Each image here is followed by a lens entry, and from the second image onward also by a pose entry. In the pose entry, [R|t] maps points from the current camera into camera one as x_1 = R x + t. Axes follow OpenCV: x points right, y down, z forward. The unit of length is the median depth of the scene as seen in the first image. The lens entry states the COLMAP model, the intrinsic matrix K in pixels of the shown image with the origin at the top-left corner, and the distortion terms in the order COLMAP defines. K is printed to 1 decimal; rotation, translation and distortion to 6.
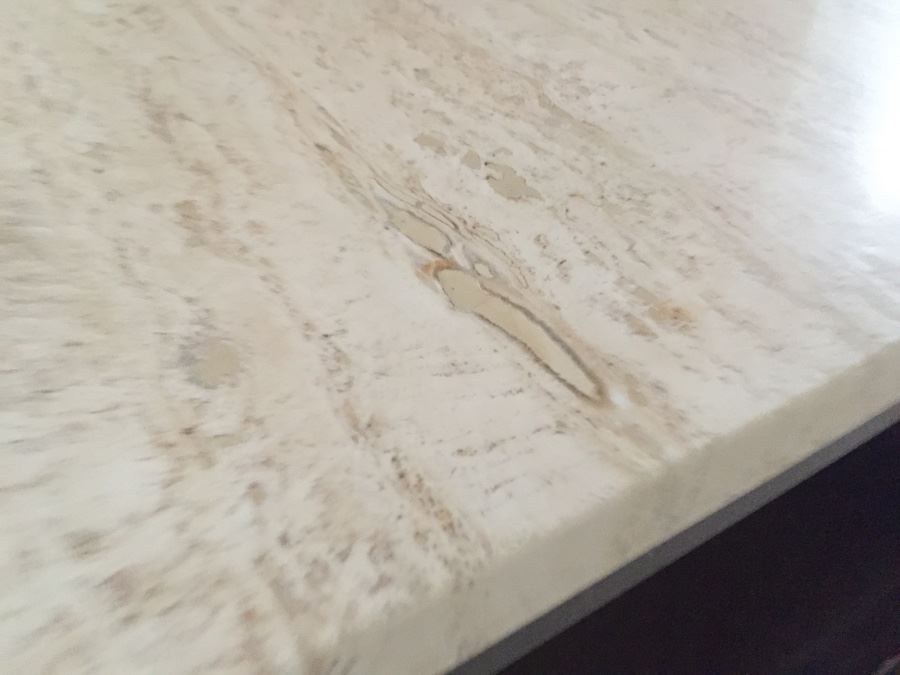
lens RADIAL K [[775.9, 0, 449.5], [0, 775.9, 339.6], [0, 0, 1]] dist [0.068181, -0.114692]
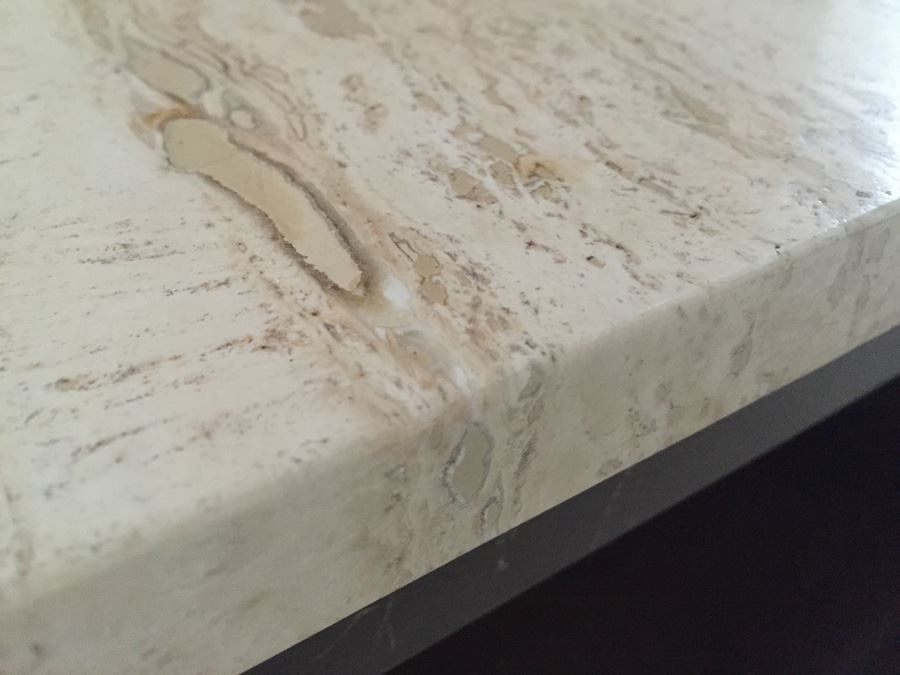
lens RADIAL K [[775.9, 0, 456.8], [0, 775.9, 337.8], [0, 0, 1]] dist [0.068181, -0.114692]
pose [[0.998288, -0.023284, -0.053664, 0.260045], [0.023170, 0.999728, -0.002741, 0.099670], [0.053713, 0.001493, 0.998555, 0.390616]]
